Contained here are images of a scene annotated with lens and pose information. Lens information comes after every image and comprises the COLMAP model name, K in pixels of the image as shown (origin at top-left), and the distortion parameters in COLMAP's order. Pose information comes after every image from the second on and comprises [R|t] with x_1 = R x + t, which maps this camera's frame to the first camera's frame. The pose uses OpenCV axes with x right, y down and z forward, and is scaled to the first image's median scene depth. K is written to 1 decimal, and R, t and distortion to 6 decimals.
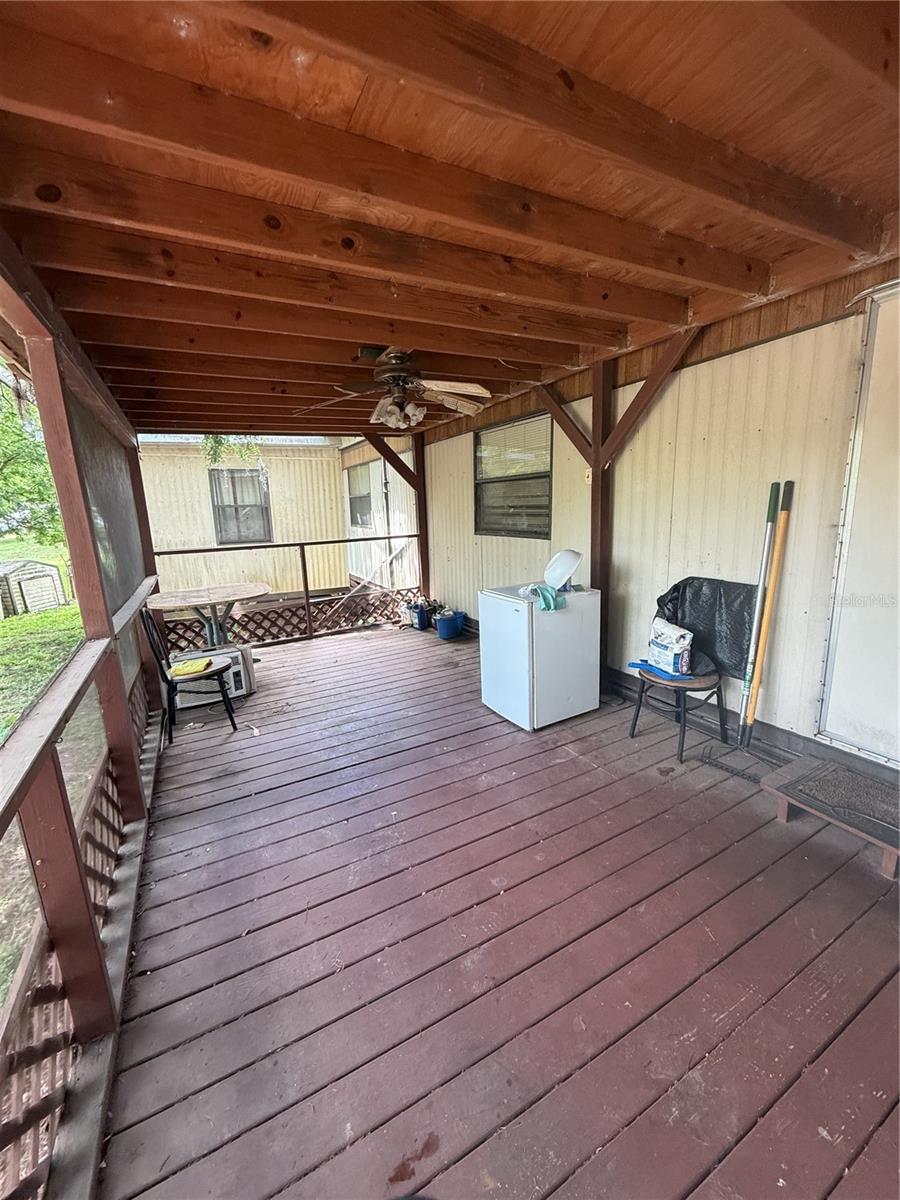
lens RADIAL K [[477.7, 0, 450.0], [0, 477.7, 600.0], [0, 0, 1]] dist [-0.020075, -0.000046]
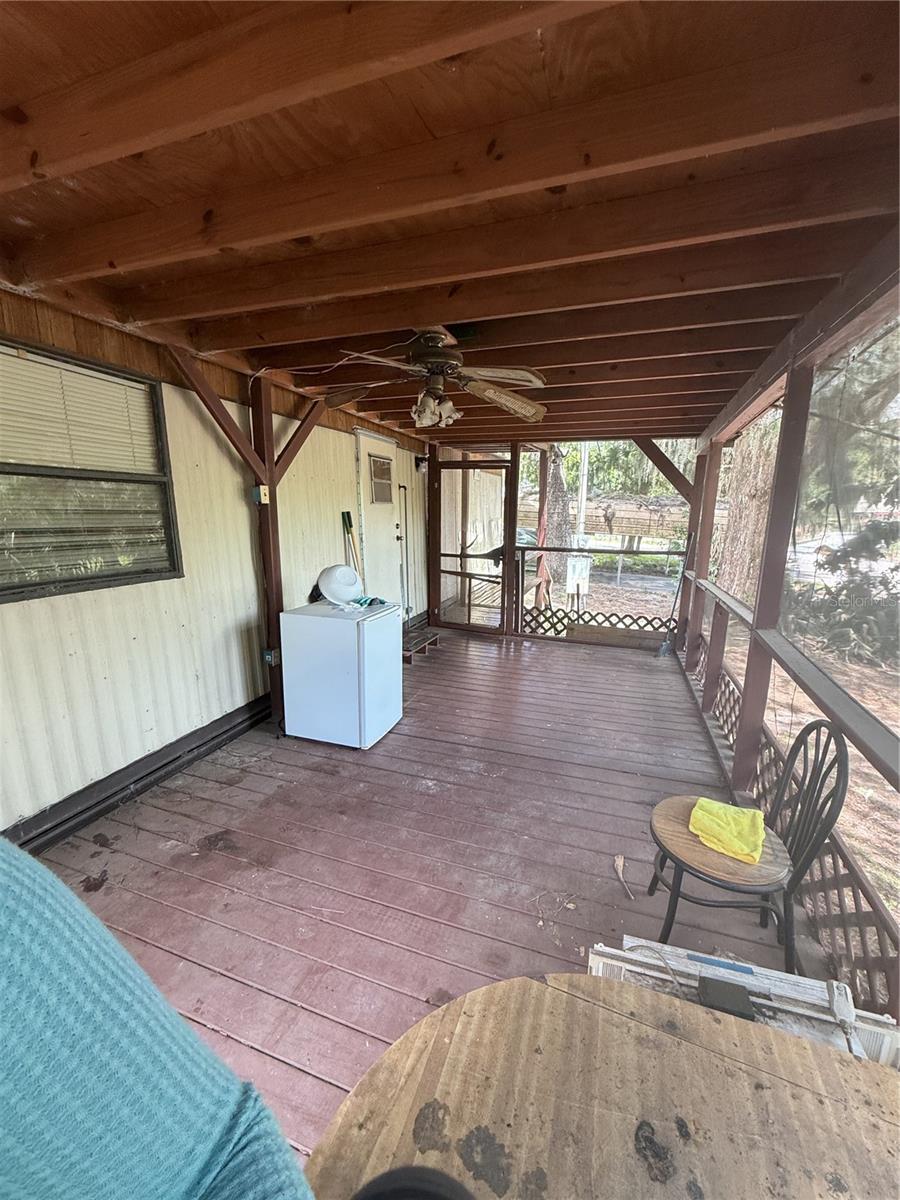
lens RADIAL K [[477.7, 0, 450.0], [0, 477.7, 600.0], [0, 0, 1]] dist [-0.020075, -0.000046]
pose [[-0.680007, -0.097710, 0.726666, -0.705939], [0.164697, 0.945398, 0.281243, -0.288048], [-0.714468, 0.310927, -0.626785, 1.505492]]
